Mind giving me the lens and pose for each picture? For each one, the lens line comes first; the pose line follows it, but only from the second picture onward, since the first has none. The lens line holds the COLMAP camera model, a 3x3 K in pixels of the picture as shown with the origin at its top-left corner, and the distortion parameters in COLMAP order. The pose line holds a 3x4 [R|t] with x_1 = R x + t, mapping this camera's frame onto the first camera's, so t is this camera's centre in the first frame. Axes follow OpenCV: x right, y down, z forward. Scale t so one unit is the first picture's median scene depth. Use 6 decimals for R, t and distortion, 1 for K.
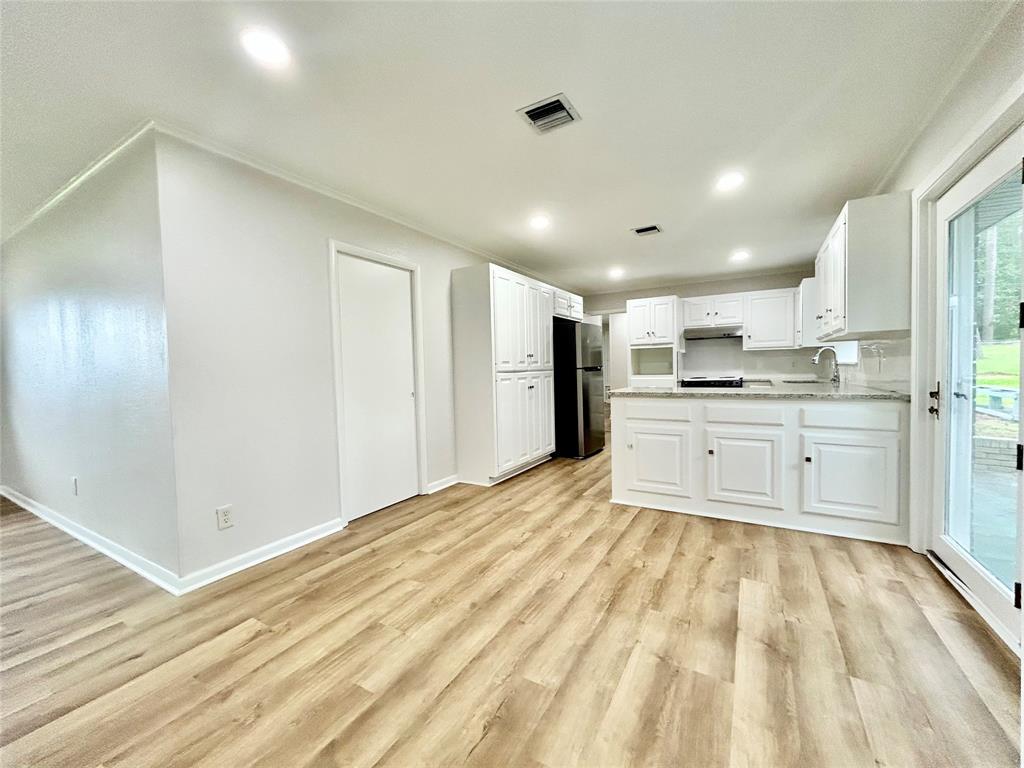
lens RADIAL K [[411.7, 0, 511.3], [0, 411.7, 383.5], [0, 0, 1]] dist [0.002084, 0.000199]
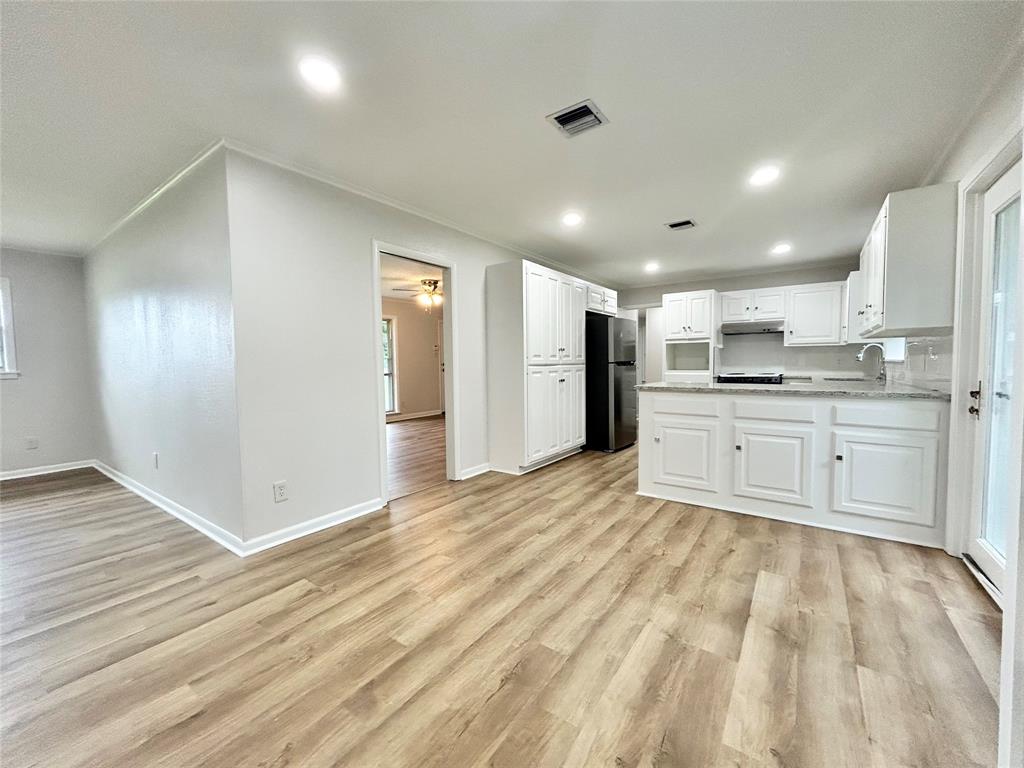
lens RADIAL K [[411.7, 0, 511.2], [0, 411.7, 383.6], [0, 0, 1]] dist [0.002084, 0.000199]
pose [[0.995868, 0.017112, -0.089187, 0.026455], [-0.015665, 0.999735, 0.016893, 0.002607], [0.089452, -0.015426, 0.995872, -0.059727]]
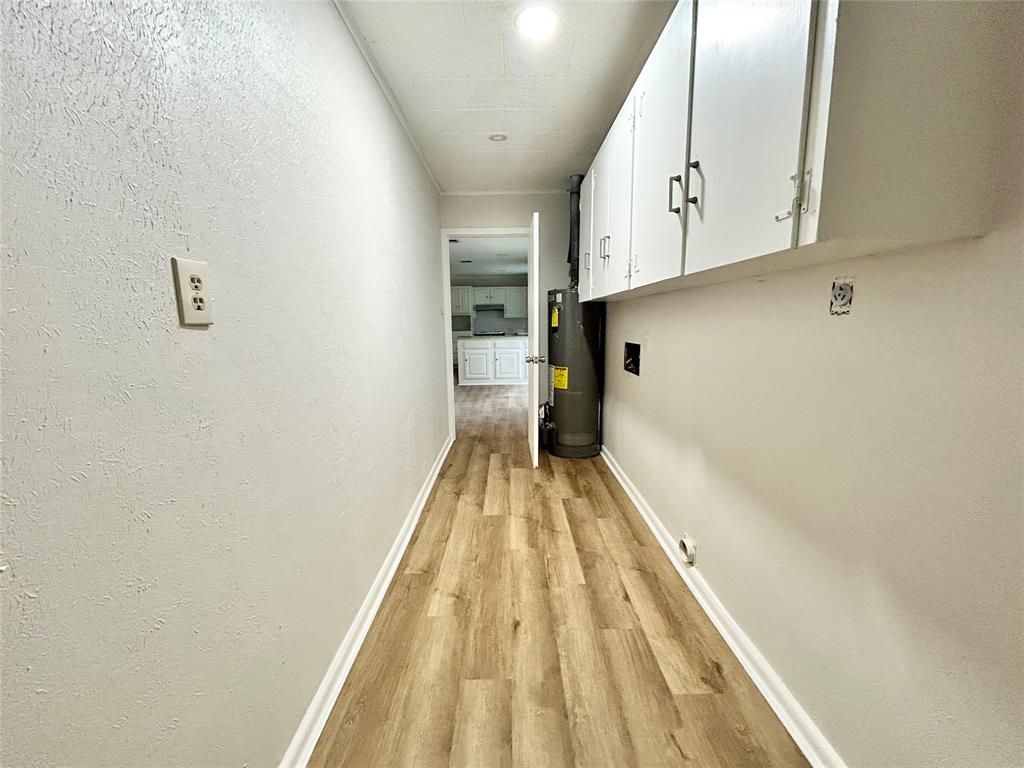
lens RADIAL K [[411.7, 0, 512.2], [0, 411.7, 383.9], [0, 0, 1]] dist [0.002084, 0.000199]
pose [[0.930982, -0.038093, 0.363073, -0.262285], [-0.001288, 0.994192, 0.107613, 0.050836], [-0.365063, -0.100654, 0.925526, -1.998982]]
